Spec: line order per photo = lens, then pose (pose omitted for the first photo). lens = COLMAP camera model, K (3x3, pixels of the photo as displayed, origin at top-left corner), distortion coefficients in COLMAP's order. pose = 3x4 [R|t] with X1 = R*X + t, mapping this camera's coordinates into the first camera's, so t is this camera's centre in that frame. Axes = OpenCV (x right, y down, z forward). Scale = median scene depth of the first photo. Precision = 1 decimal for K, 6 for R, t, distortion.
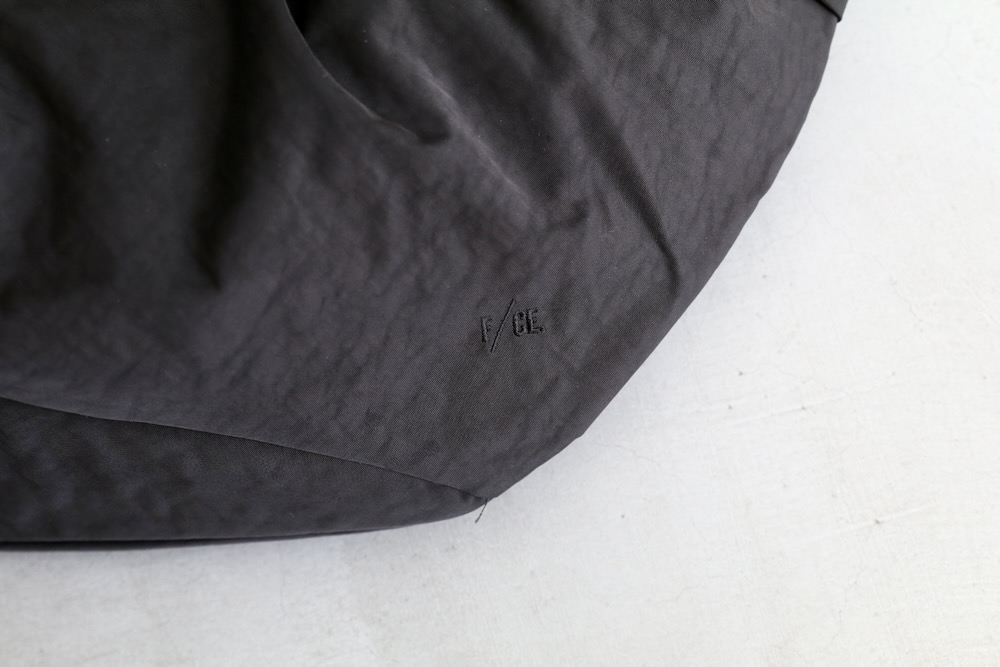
lens RADIAL K [[1391.8, 0, 500.0], [0, 1391.8, 333.5], [0, 0, 1]] dist [-0.037021, -0.040427]
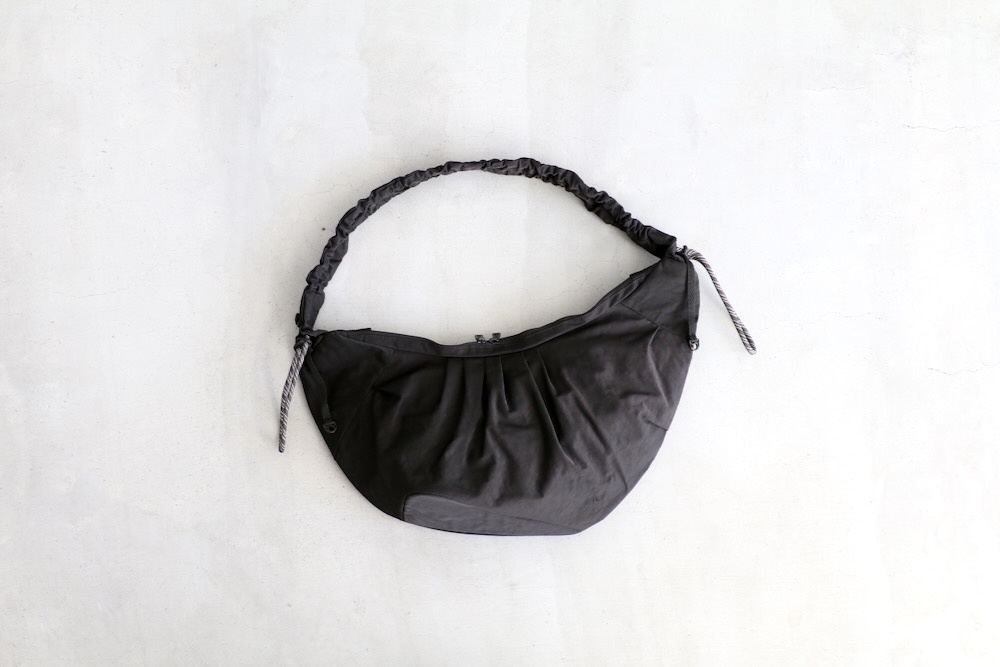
lens RADIAL K [[1097.7, 0, 500.0], [0, 1097.7, 333.5], [0, 0, 1]] dist [-0.001455, 0.010778]
pose [[0.992734, 0.073803, 0.095036, -0.729773], [-0.083357, 0.991405, 0.100838, -0.952327], [-0.086777, -0.108027, 0.990353, -2.723982]]
